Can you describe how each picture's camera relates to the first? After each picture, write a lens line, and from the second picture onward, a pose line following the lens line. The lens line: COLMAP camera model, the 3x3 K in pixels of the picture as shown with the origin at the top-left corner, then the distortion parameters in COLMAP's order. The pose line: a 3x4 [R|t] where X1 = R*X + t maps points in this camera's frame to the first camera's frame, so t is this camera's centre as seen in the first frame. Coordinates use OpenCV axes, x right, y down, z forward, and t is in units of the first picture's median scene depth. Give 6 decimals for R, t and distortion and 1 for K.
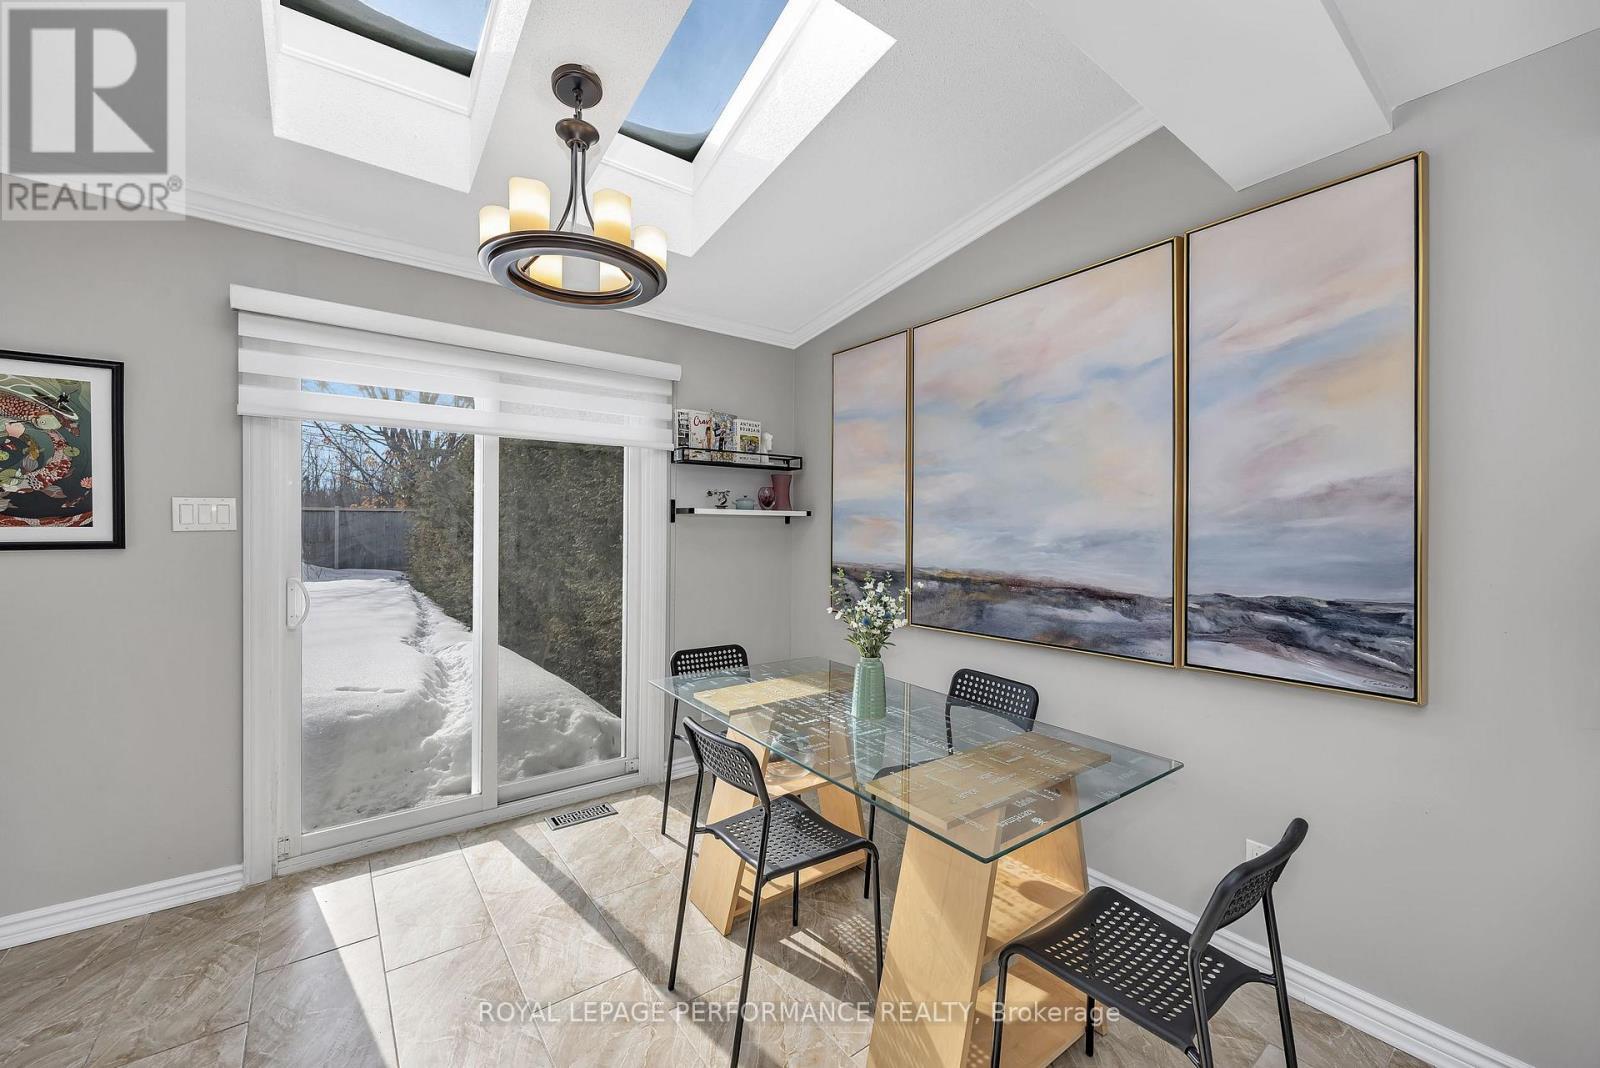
lens RADIAL K [[625.3, 0, 796.8], [0, 625.3, 529.4], [0, 0, 1]] dist [0.000086, -0.000023]
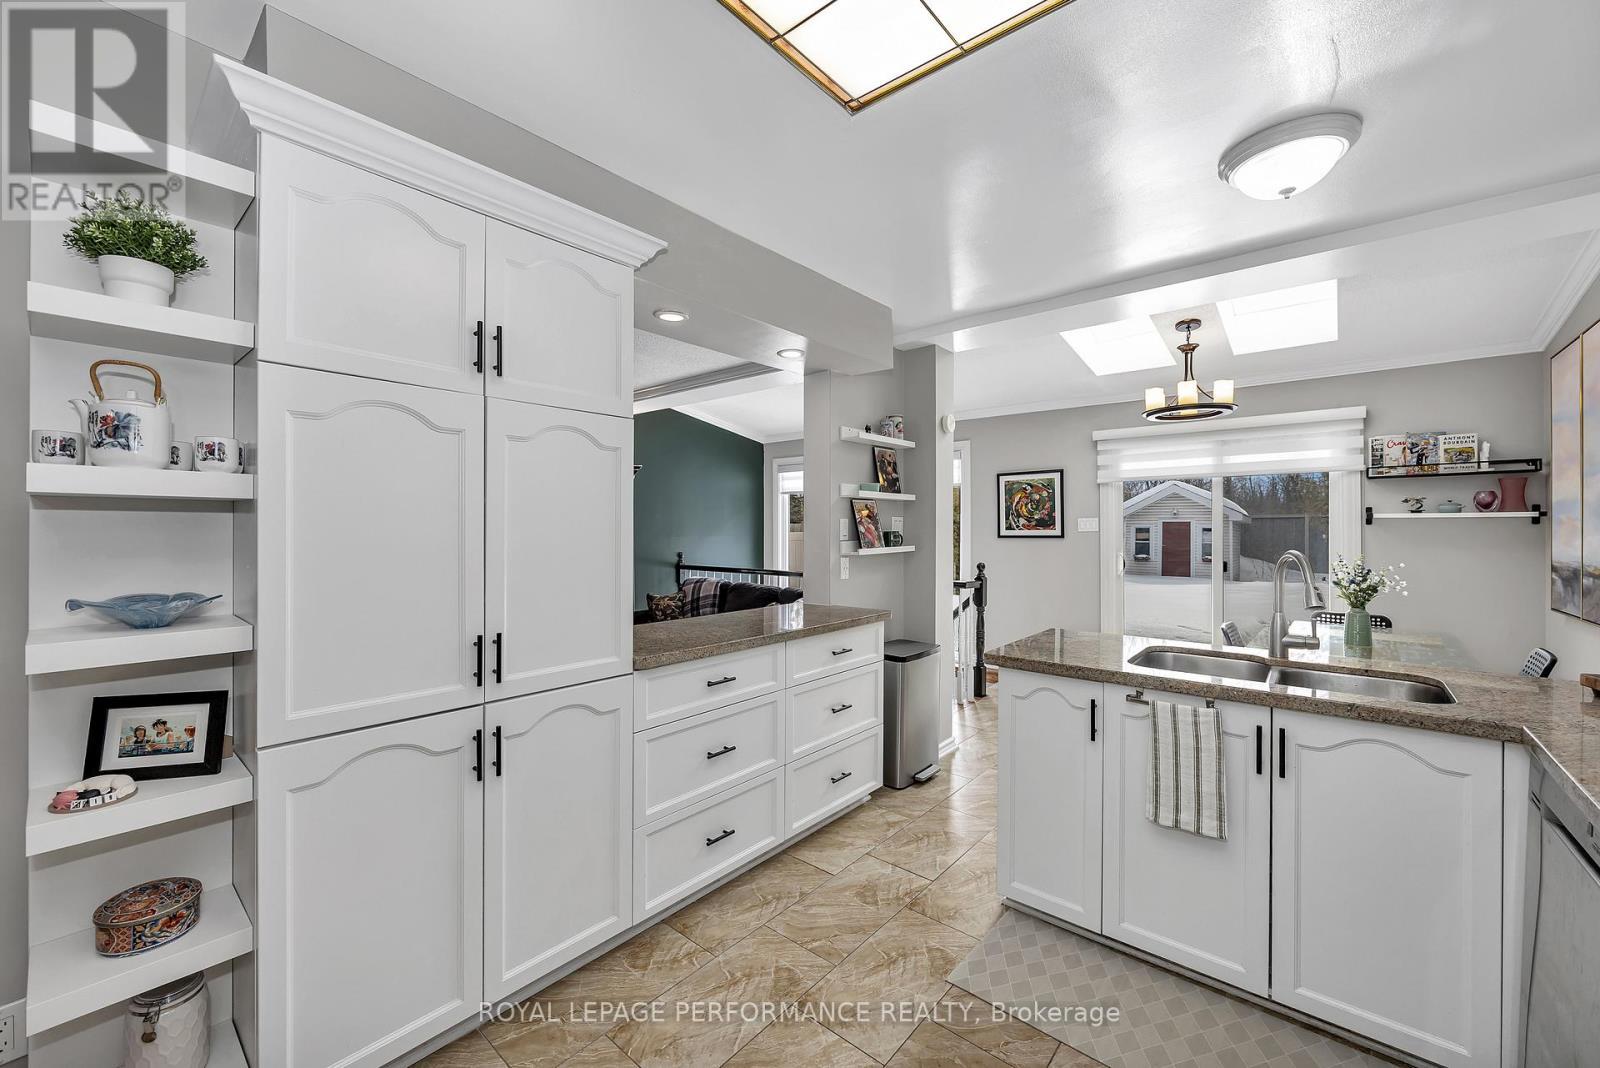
lens RADIAL K [[625.3, 0, 799.2], [0, 625.3, 529.1], [0, 0, 1]] dist [0.000086, -0.000023]
pose [[0.227209, -0.009338, -0.973801, 0.796561], [-0.003124, 0.999942, -0.010317, 0.014152], [0.973841, 0.005386, 0.227167, -0.444089]]
